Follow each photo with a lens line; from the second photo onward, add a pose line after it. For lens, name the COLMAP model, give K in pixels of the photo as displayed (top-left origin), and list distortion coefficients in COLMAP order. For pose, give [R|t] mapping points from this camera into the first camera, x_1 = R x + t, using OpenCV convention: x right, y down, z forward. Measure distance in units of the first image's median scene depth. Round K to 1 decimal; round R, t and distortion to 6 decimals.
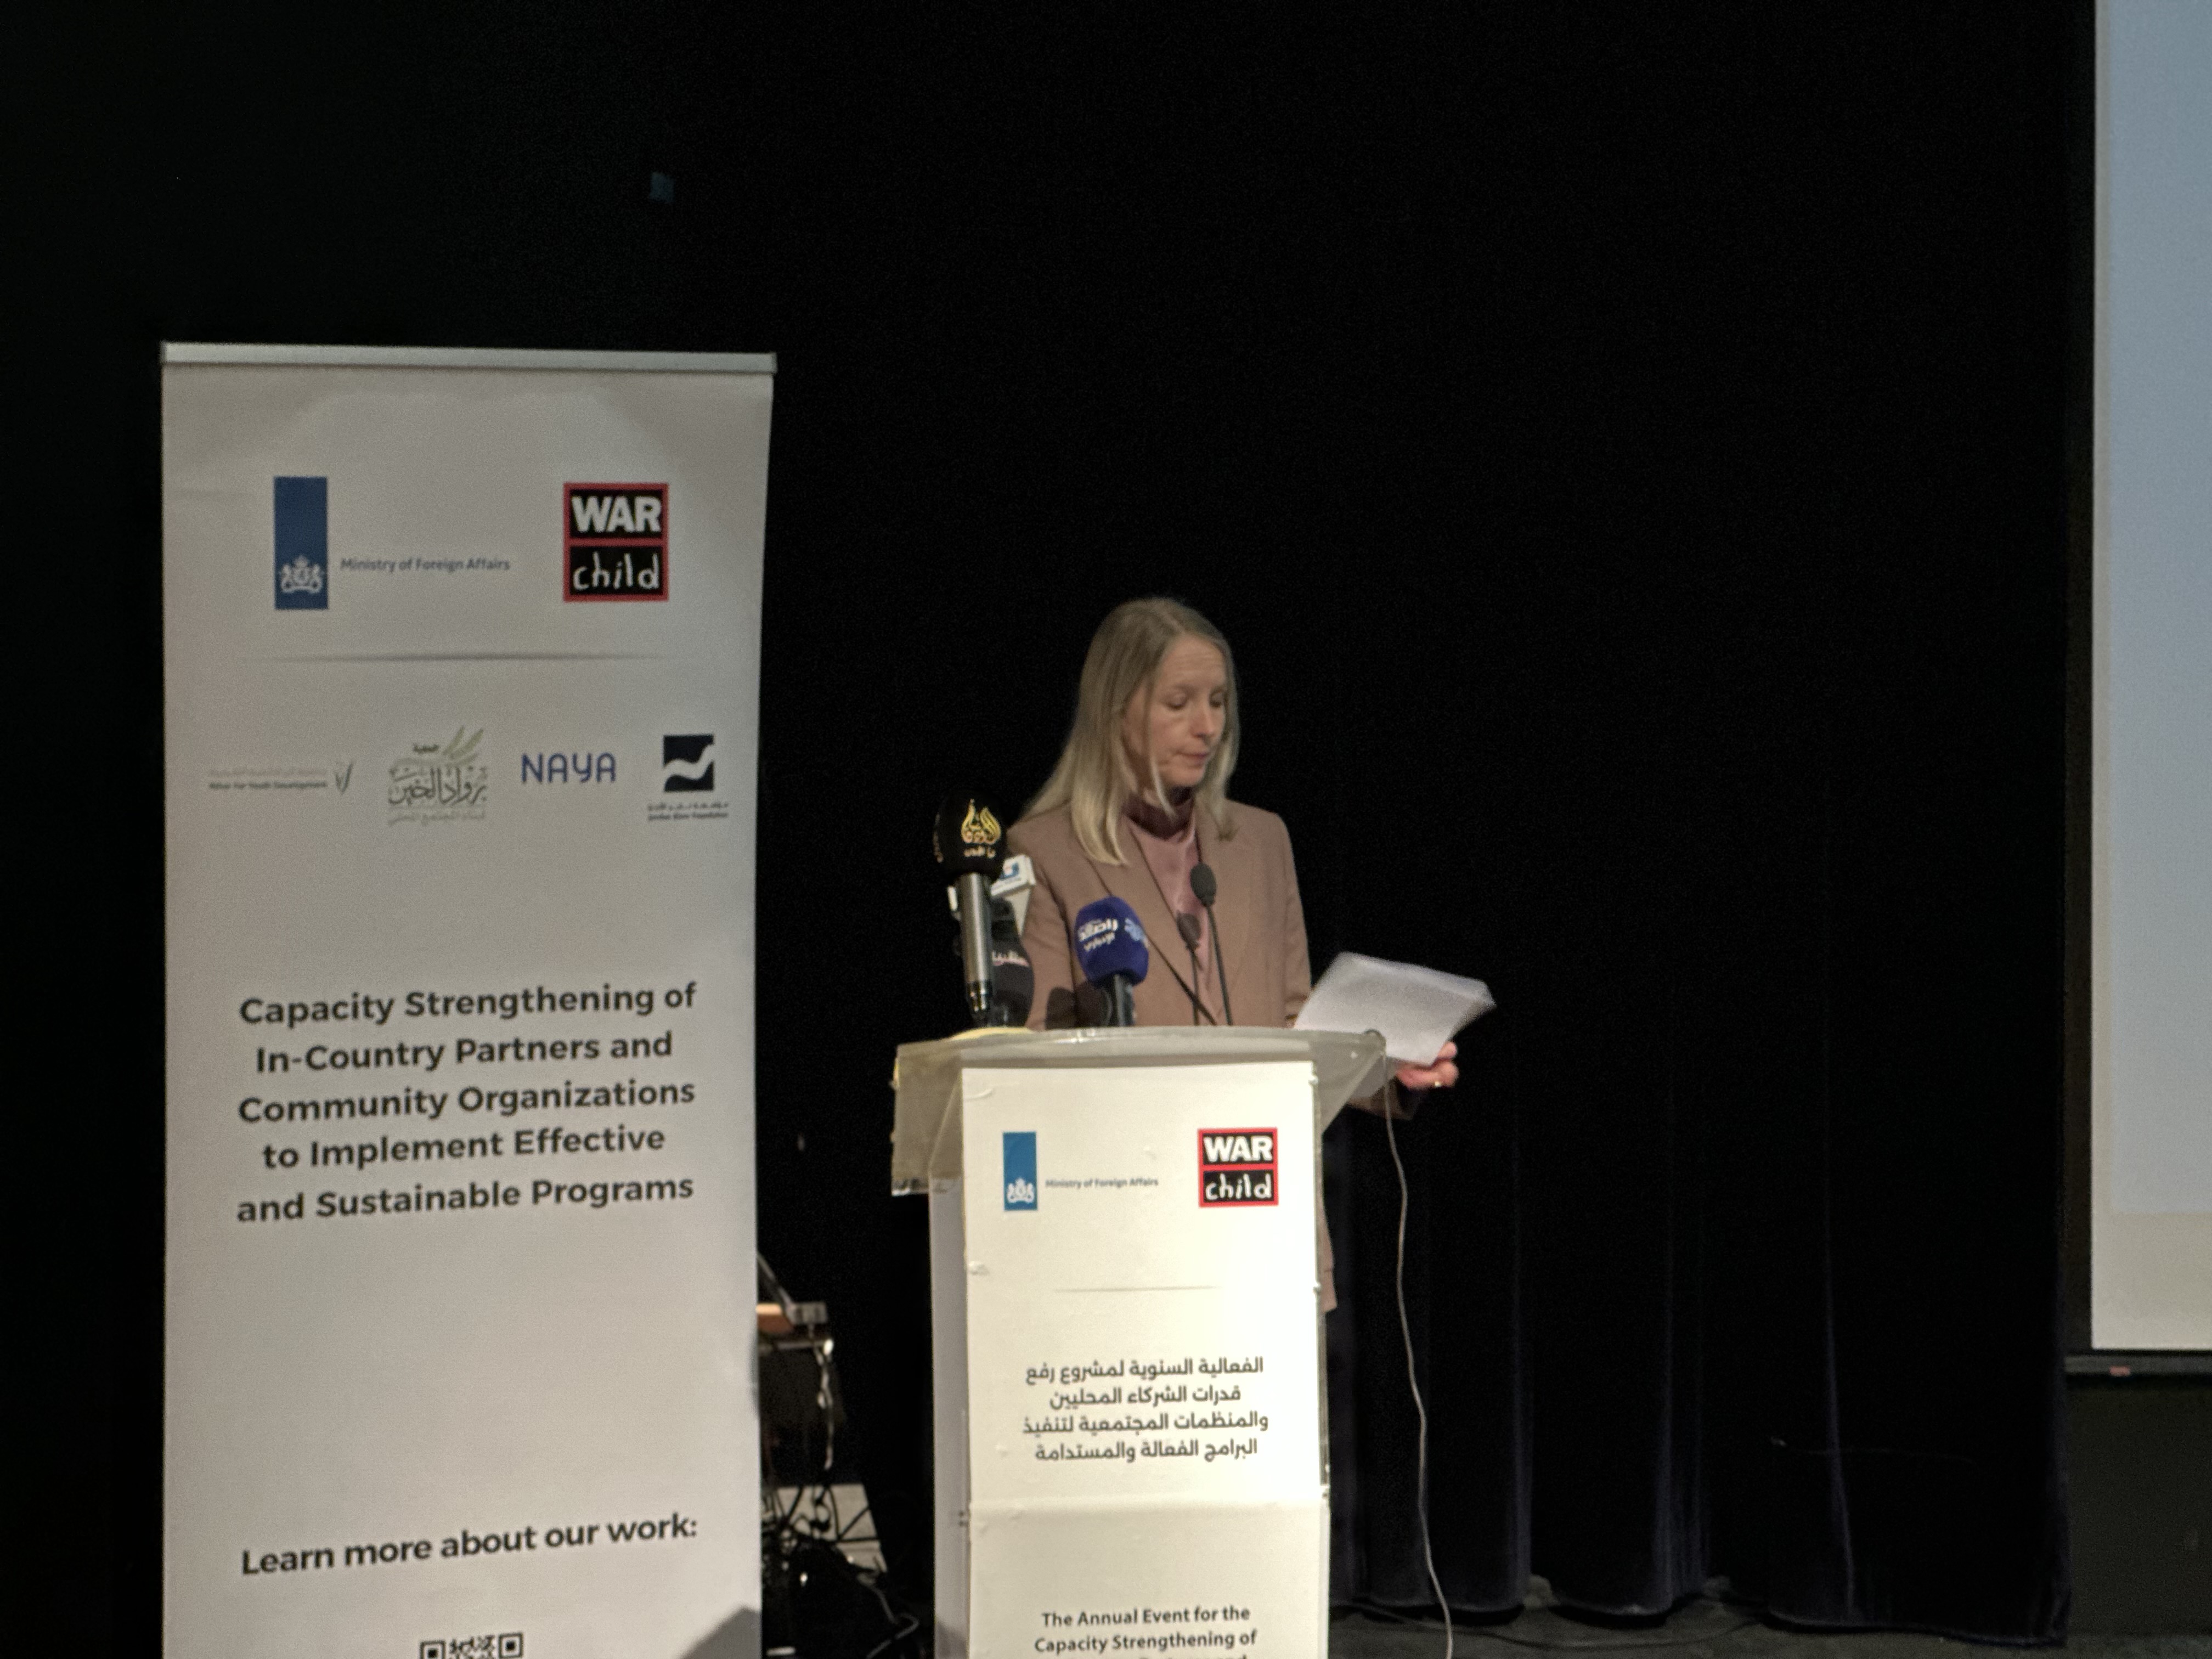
lens RADIAL K [[5101.1, 0, 1096.9], [0, 5101.1, 829.8], [0, 0, 1]] dist [0.179459, 0.000000]
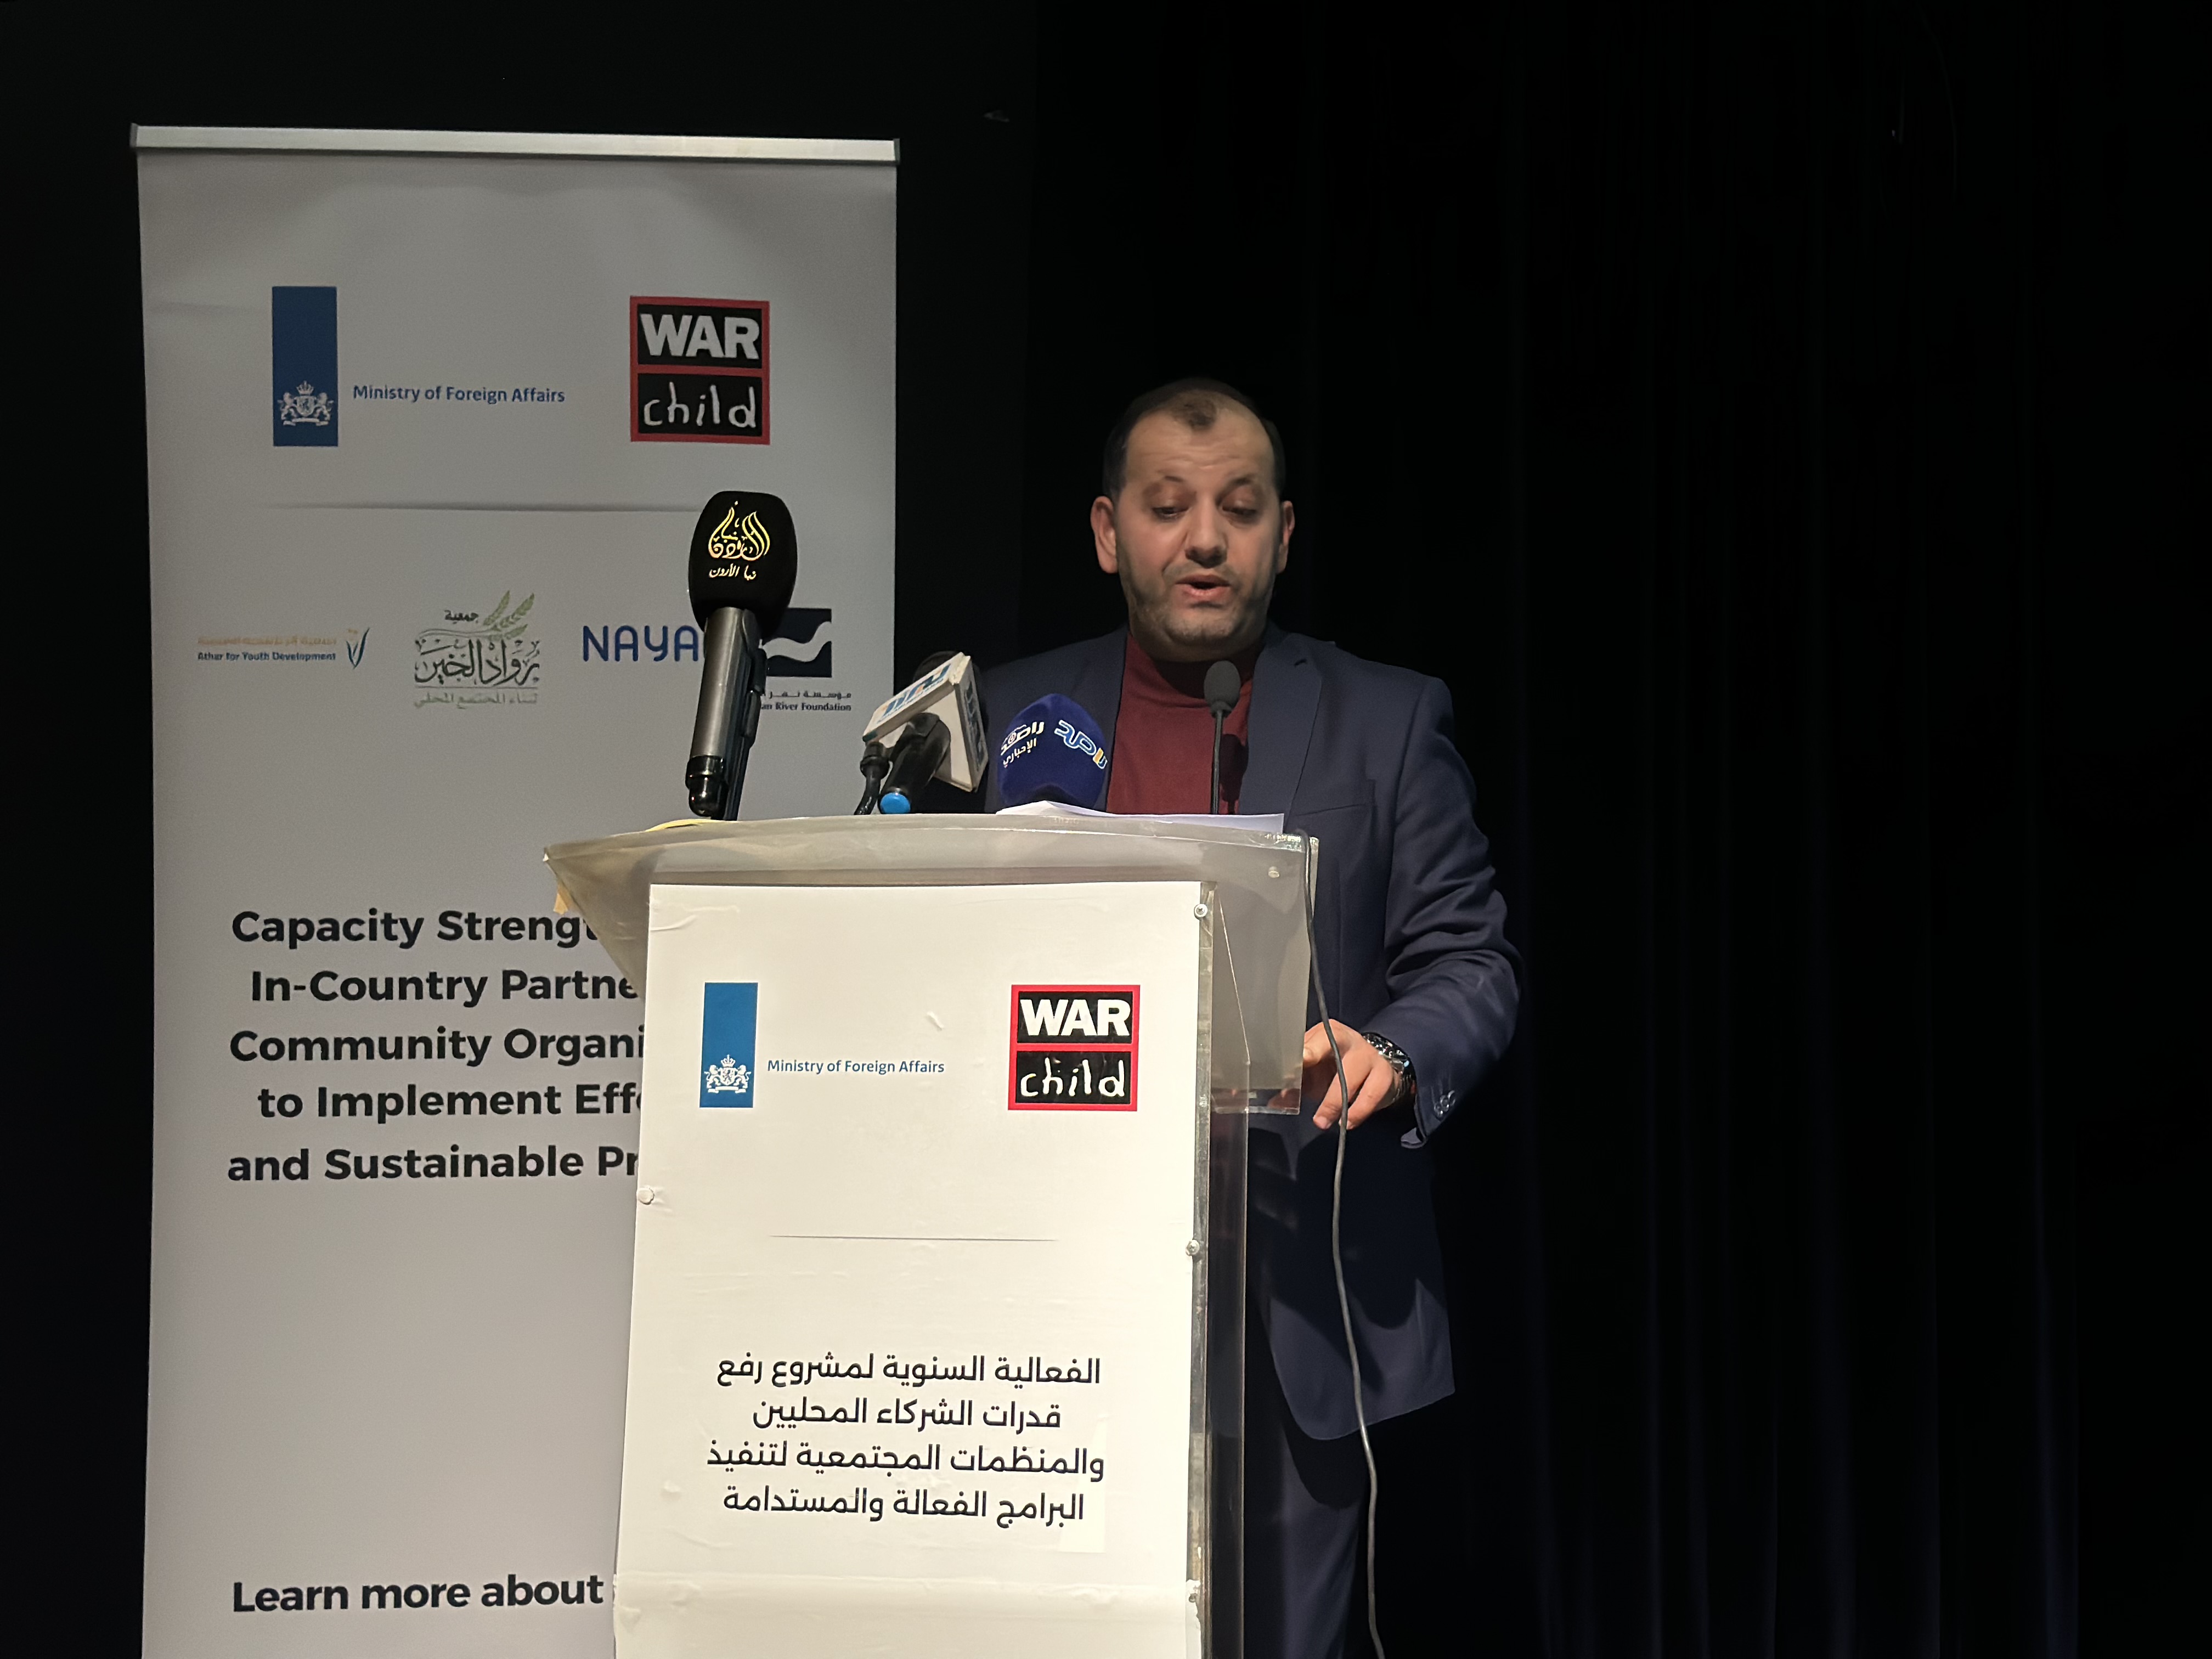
lens RADIAL K [[3090.6, 0, 1121.7], [0, 3090.6, 876.1], [0, 0, 1]] dist [0.097509, 0.000000]
pose [[0.942538, -0.011629, -0.333897, 0.138888], [-0.017699, 0.996253, -0.084658, 0.067424], [0.333631, 0.085703, 0.938800, 0.568438]]
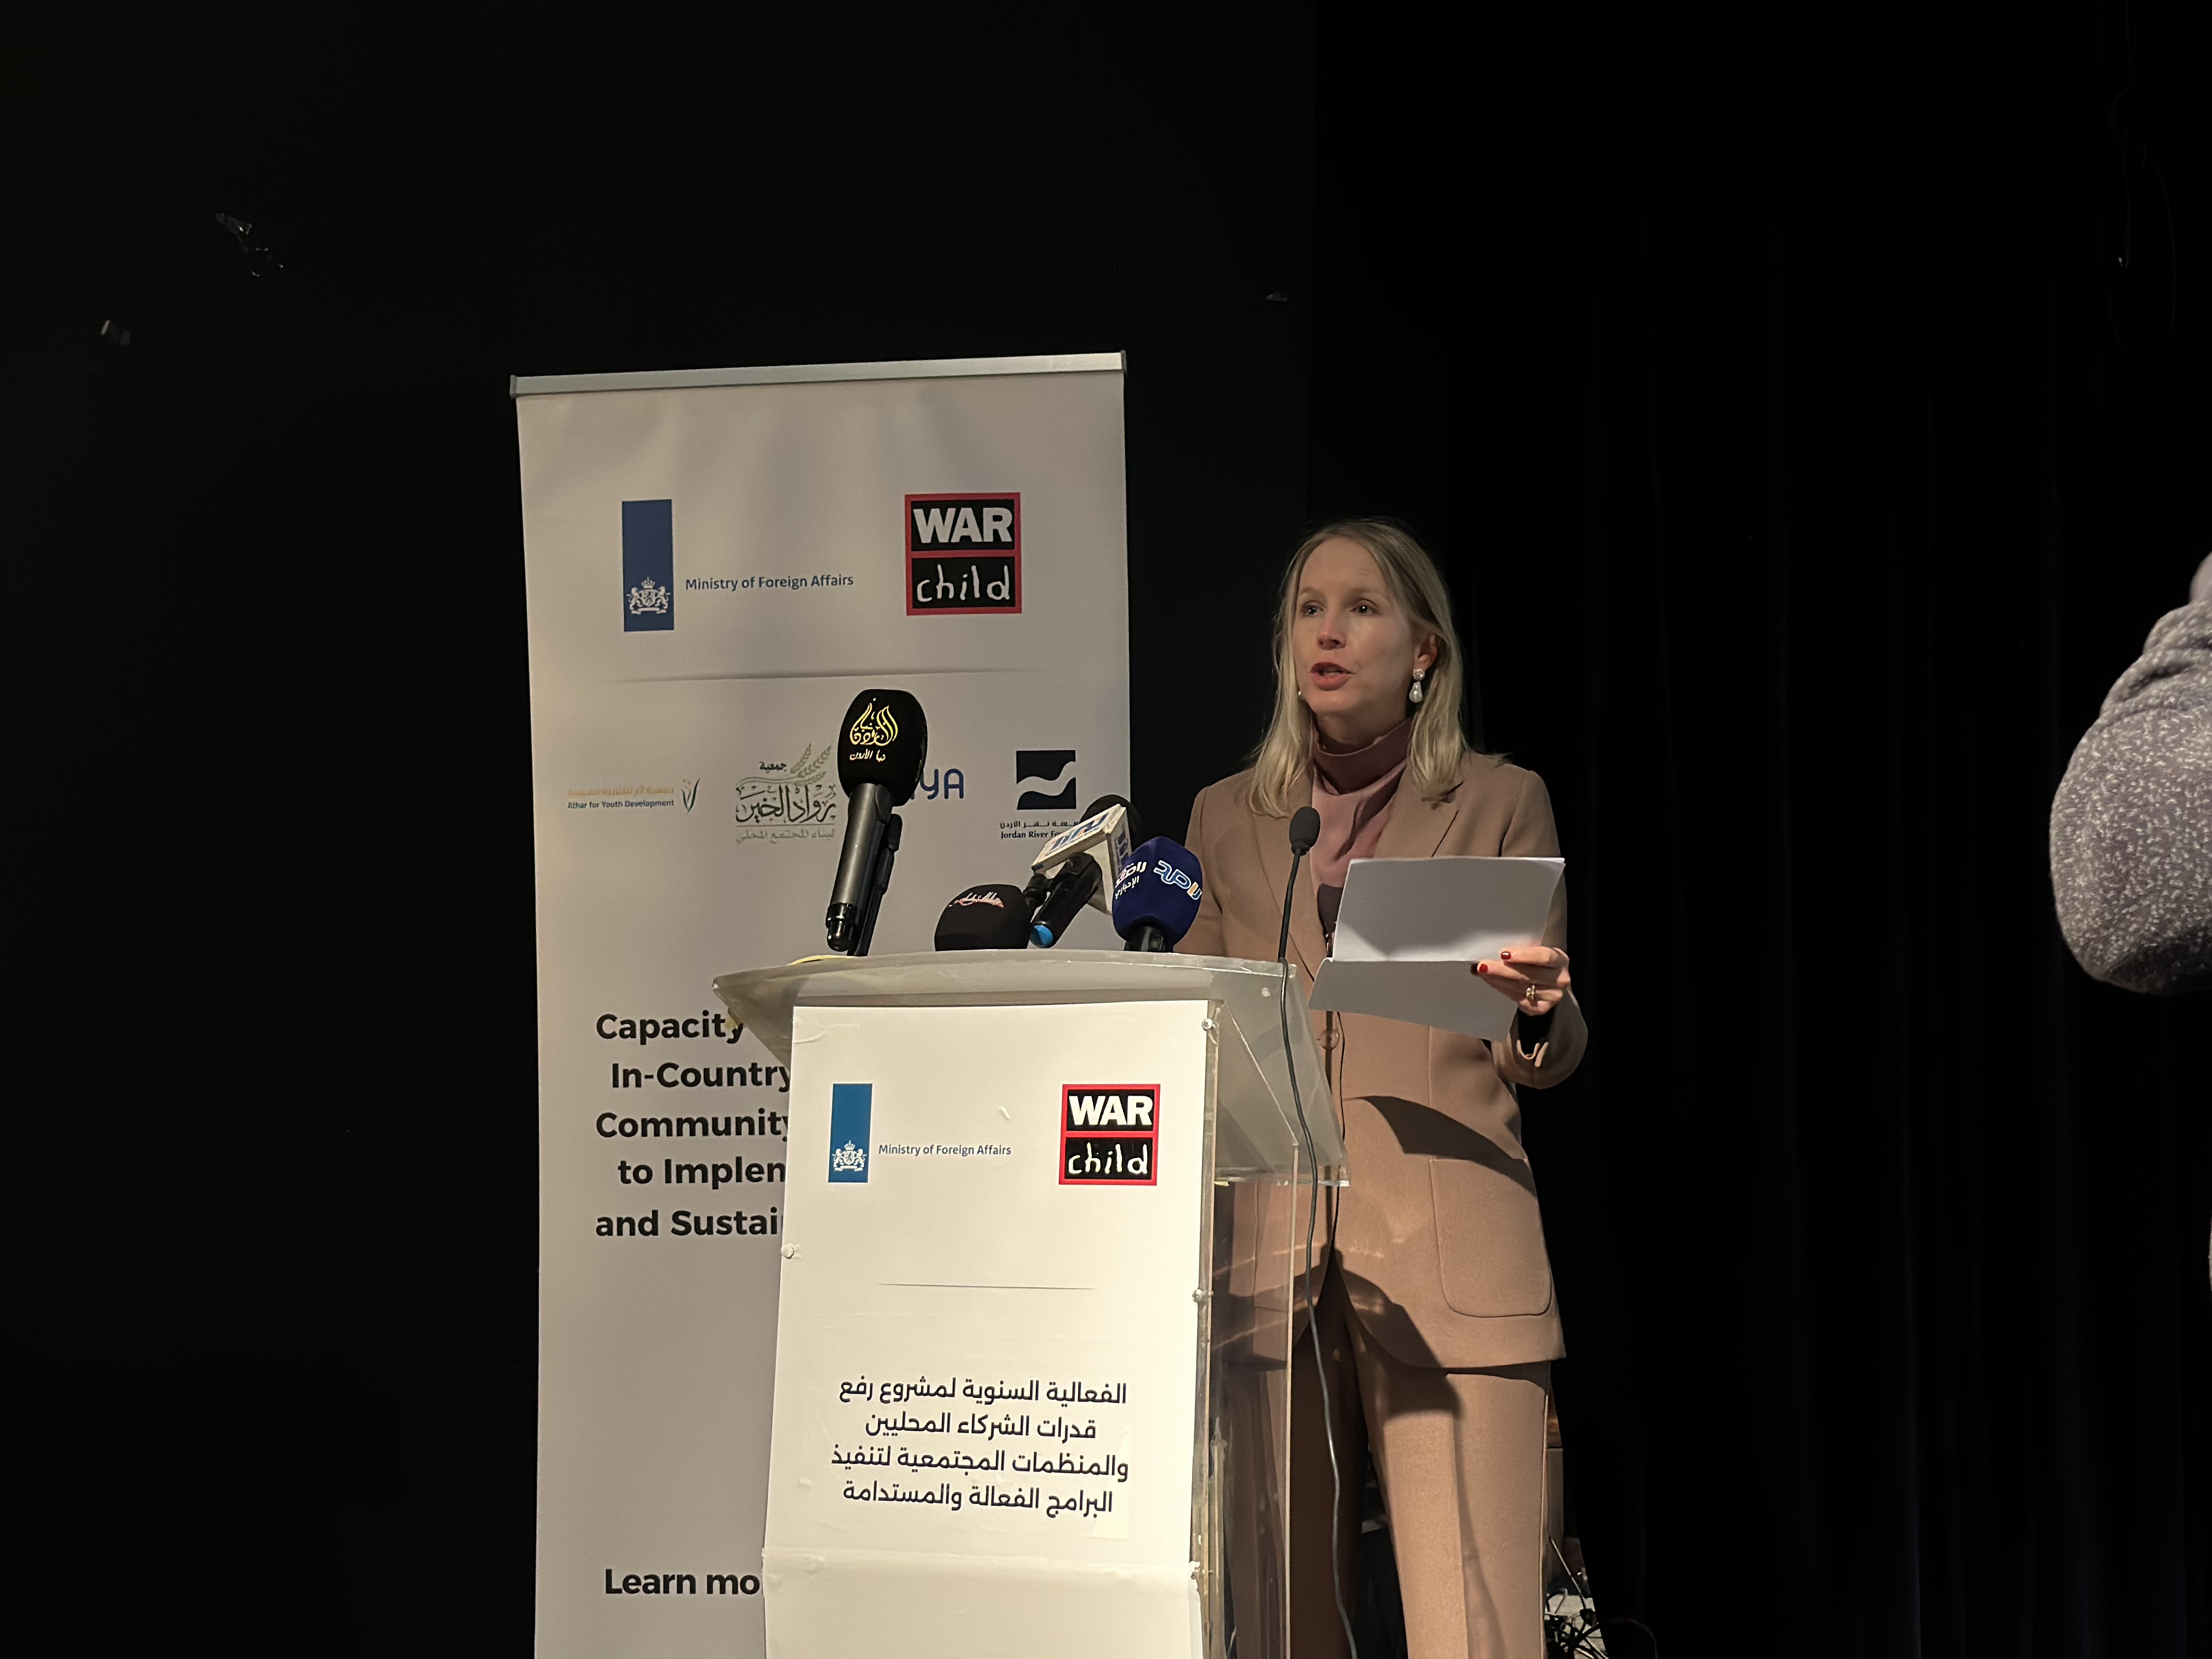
lens RADIAL K [[3090.6, 0, 1122.3], [0, 3090.6, 870.1], [0, 0, 1]] dist [0.097509, 0.000000]
pose [[0.859009, -0.036792, -0.510637, 0.236938], [-0.016921, 0.994829, -0.100144, 0.064052], [0.511681, 0.094665, 0.853944, 0.523157]]
